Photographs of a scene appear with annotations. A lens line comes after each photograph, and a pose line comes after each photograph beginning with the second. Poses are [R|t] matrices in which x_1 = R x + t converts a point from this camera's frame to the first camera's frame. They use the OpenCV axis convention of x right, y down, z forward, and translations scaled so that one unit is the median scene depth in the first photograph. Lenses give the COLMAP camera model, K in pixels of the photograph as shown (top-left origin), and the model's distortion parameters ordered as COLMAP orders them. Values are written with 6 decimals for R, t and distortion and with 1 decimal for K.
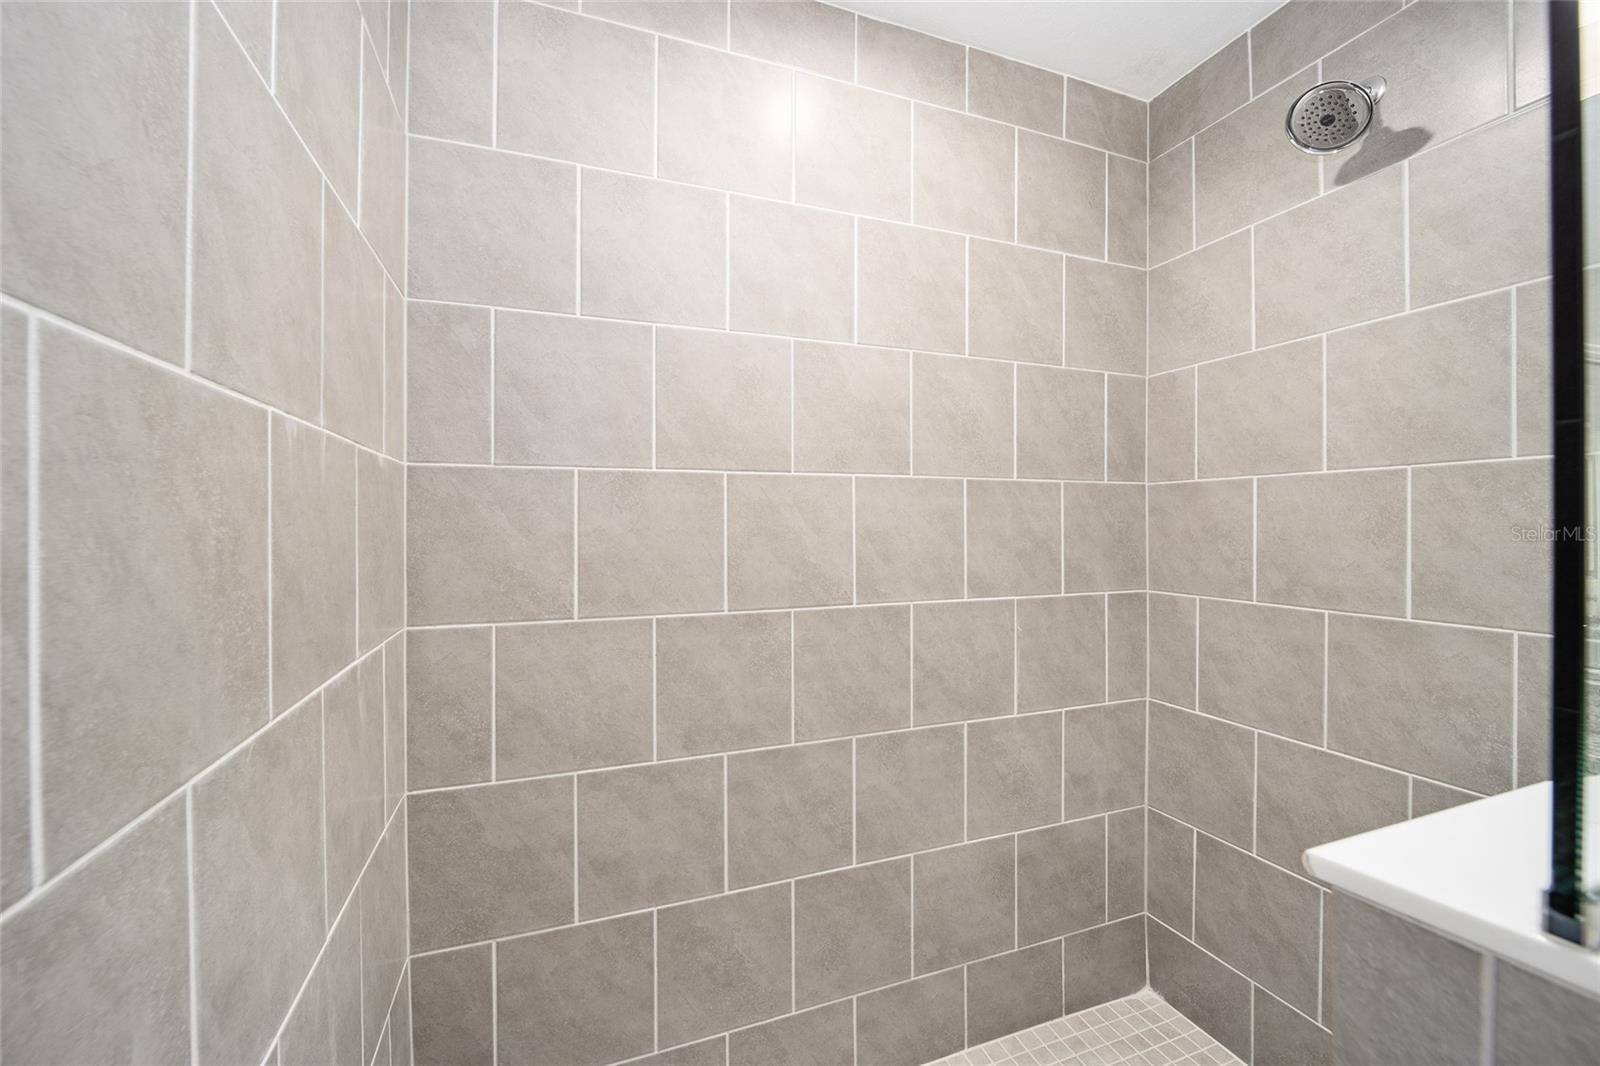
lens RADIAL K [[647.0, 0, 803.8], [0, 647.0, 524.6], [0, 0, 1]] dist [-0.014478, 0.001579]
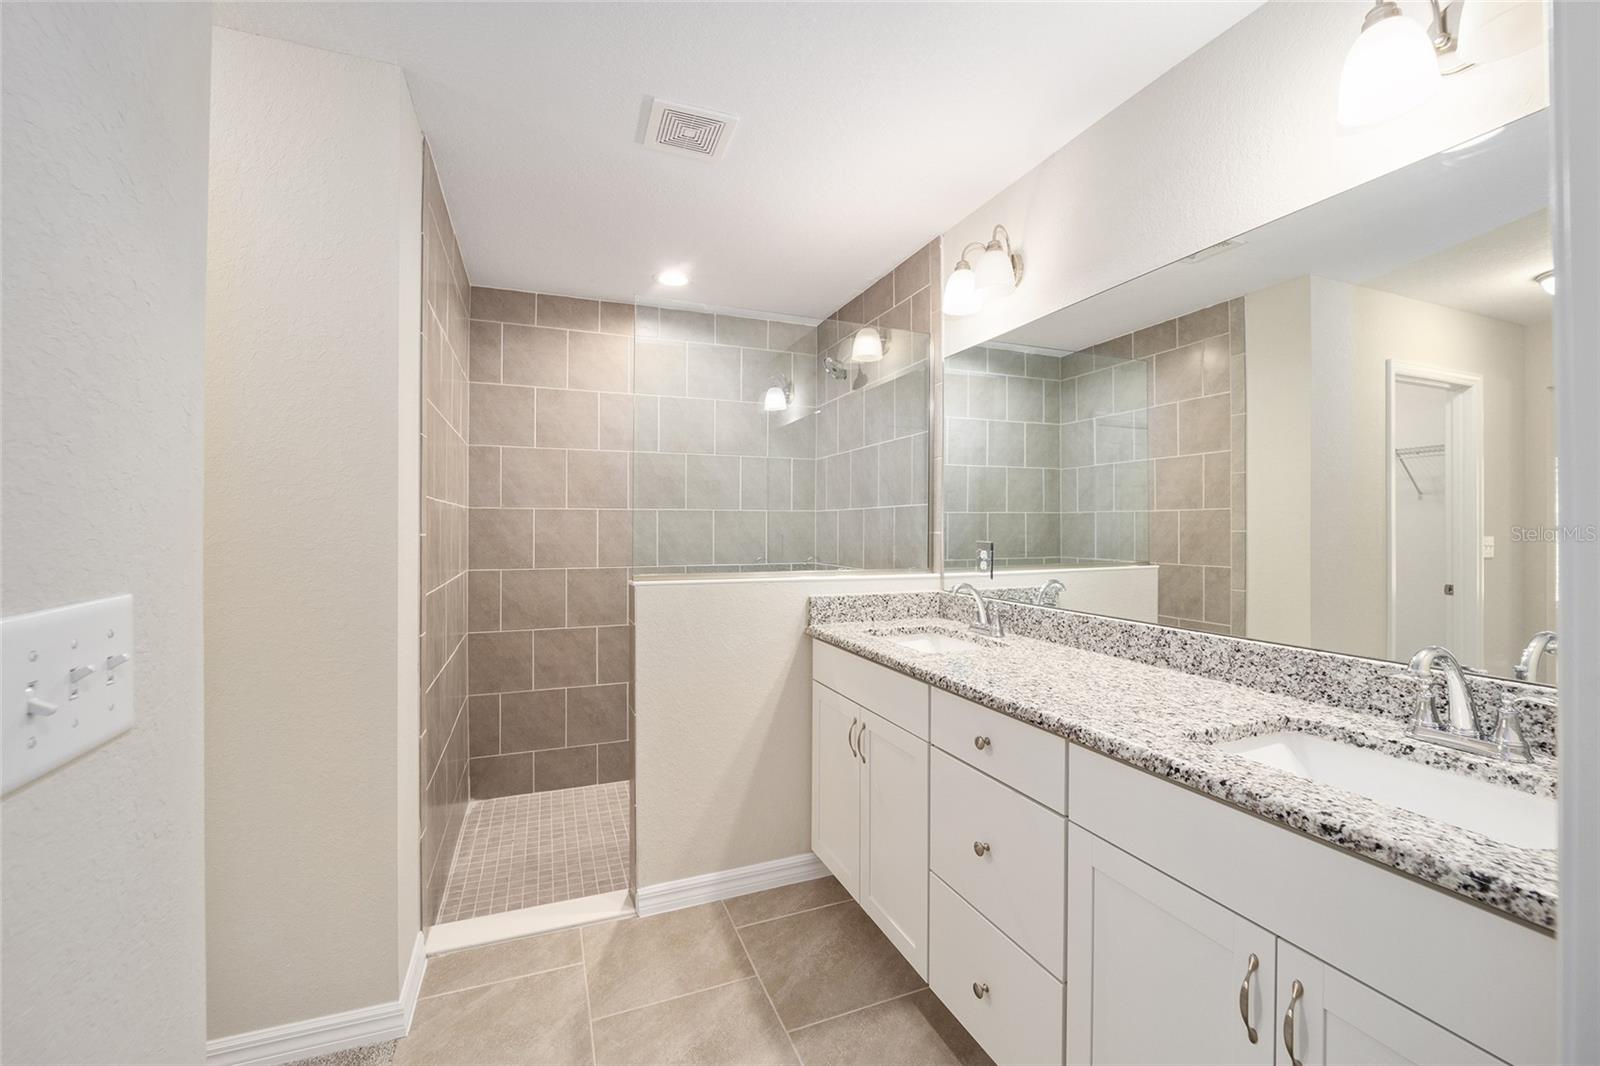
lens RADIAL K [[647.0, 0, 798.4], [0, 647.0, 524.4], [0, 0, 1]] dist [-0.014478, 0.001579]
pose [[0.999855, 0.002828, 0.016783, 0.477570], [-0.002770, 0.999990, -0.003487, -0.014141], [-0.016793, 0.003440, 0.999853, -1.153328]]
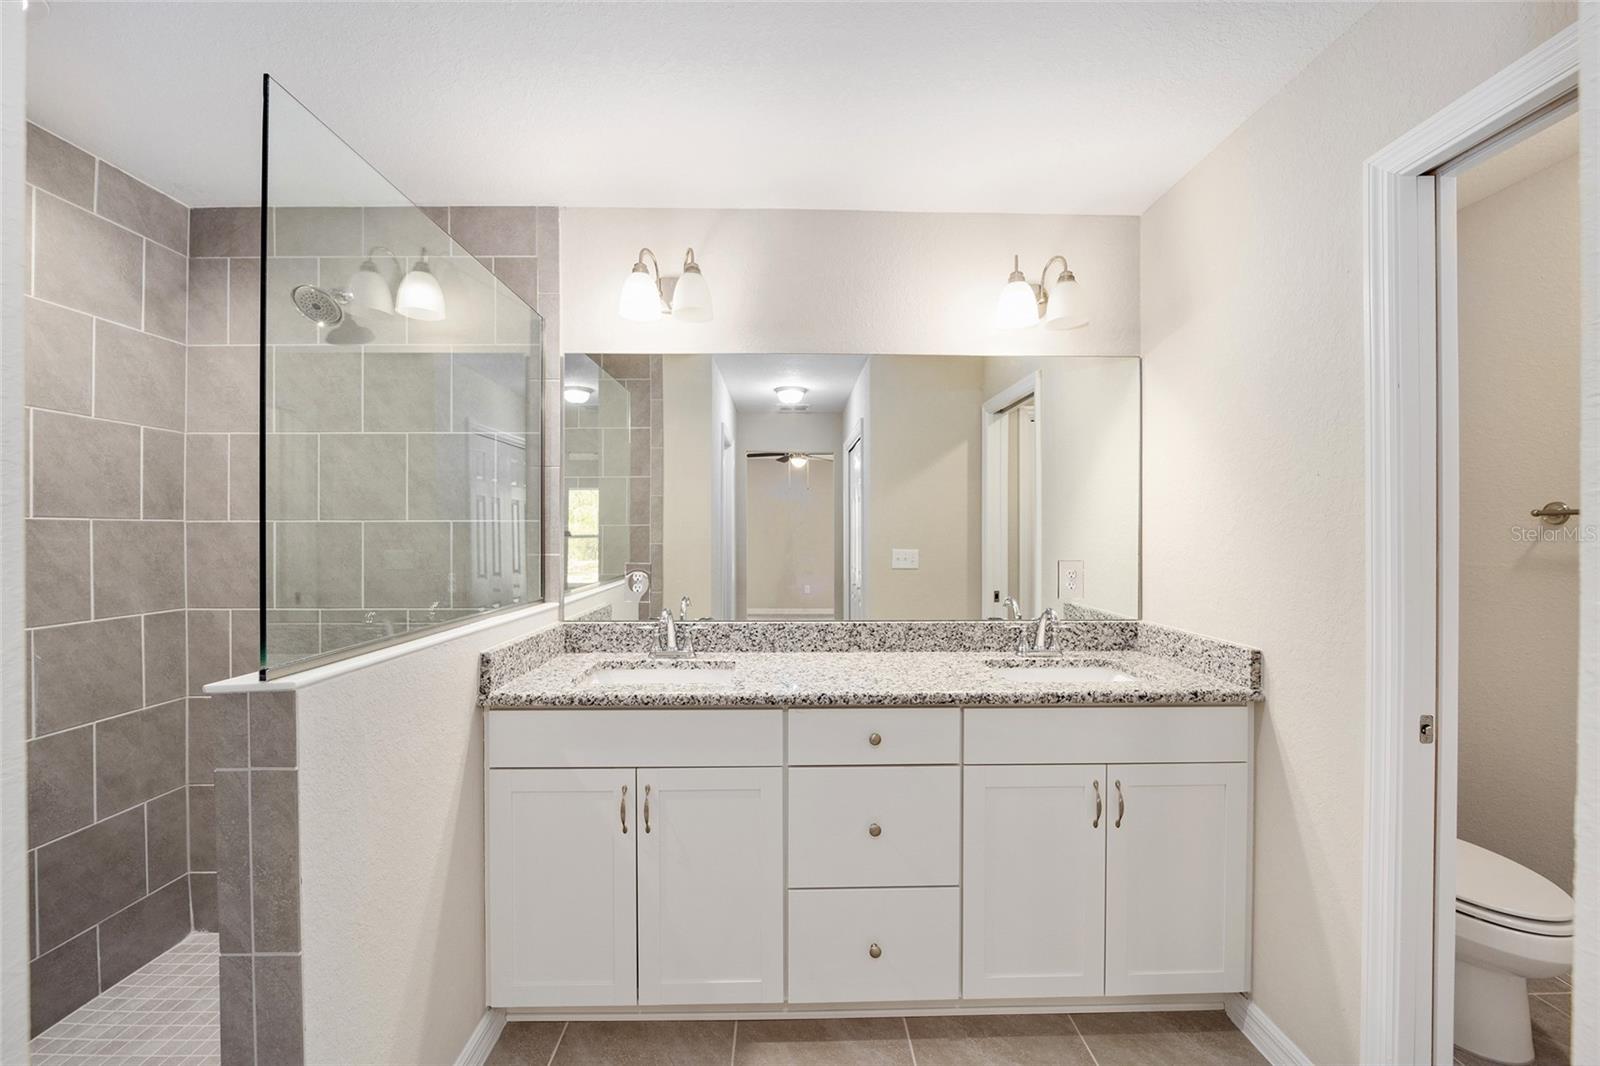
lens RADIAL K [[647.0, 0, 799.1], [0, 647.0, 534.7], [0, 0, 1]] dist [-0.014478, 0.001579]
pose [[0.340743, -0.003804, 0.940149, -0.224279], [-0.000452, 0.999991, 0.004211, -0.047027], [-0.940156, -0.001860, 0.340739, -0.541466]]
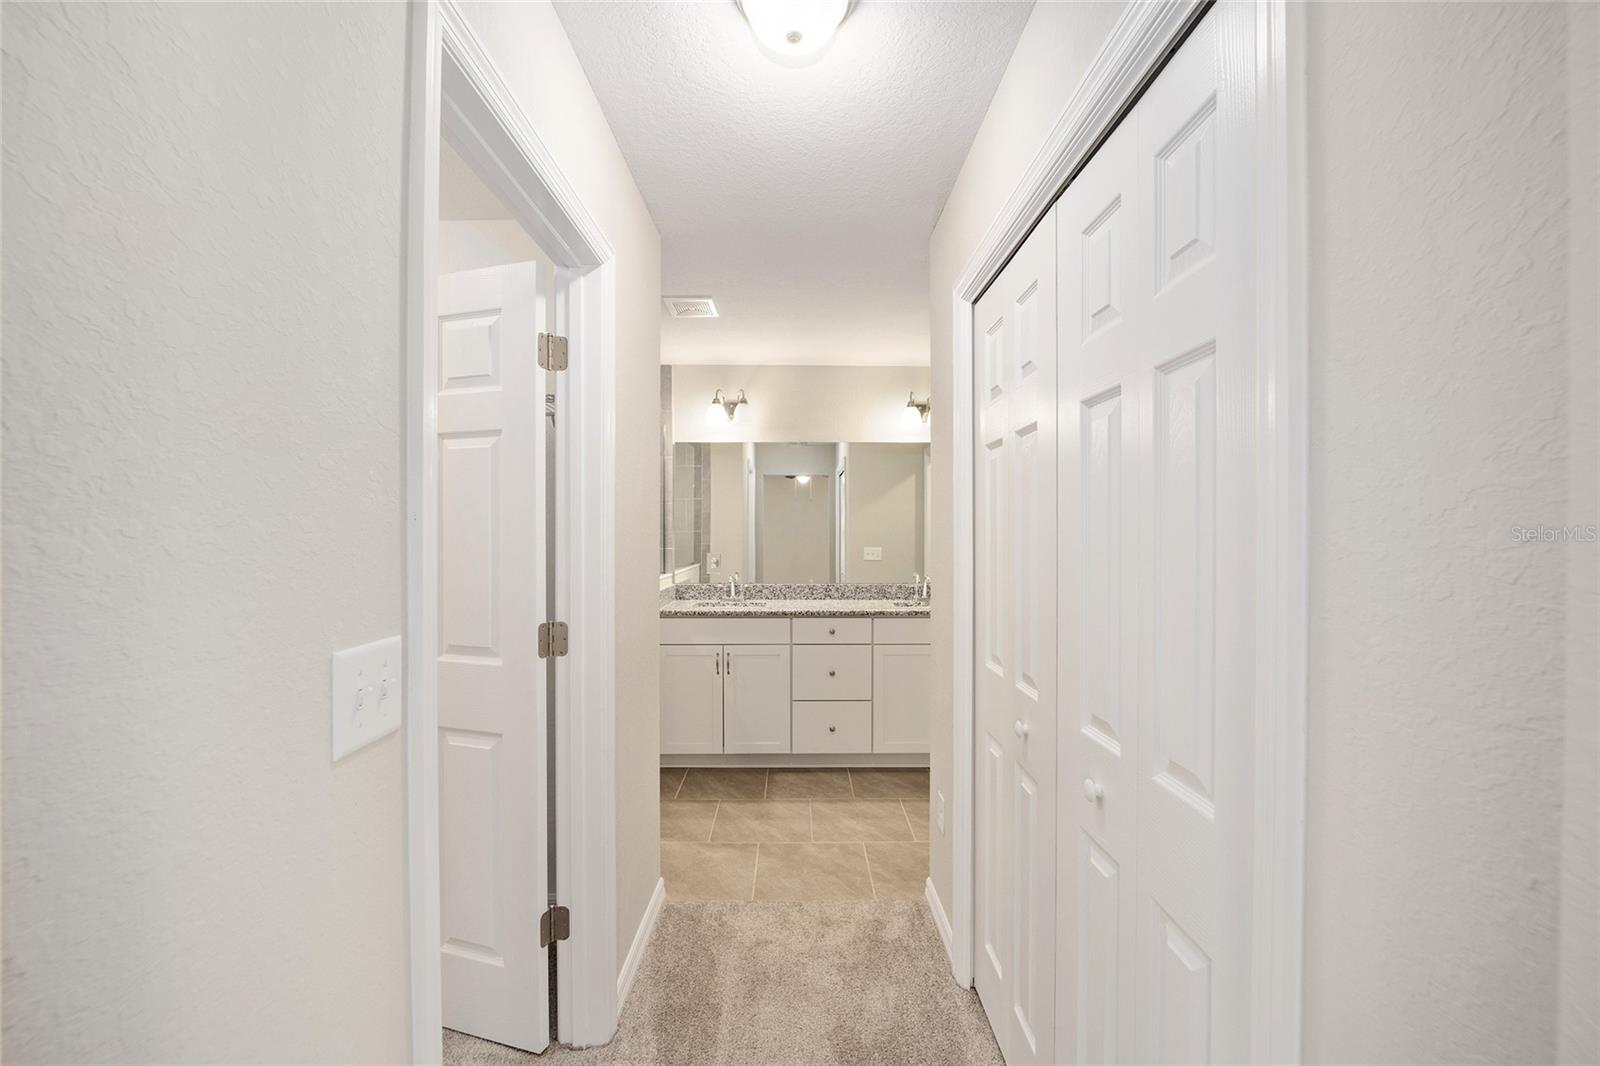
lens RADIAL K [[647.0, 0, 794.0], [0, 647.0, 537.6], [0, 0, 1]] dist [-0.014478, 0.001579]
pose [[0.360716, -0.006130, 0.932656, -1.308771], [0.000135, 0.999979, 0.006521, -0.058951], [-0.932676, -0.002226, 0.360709, -0.970880]]
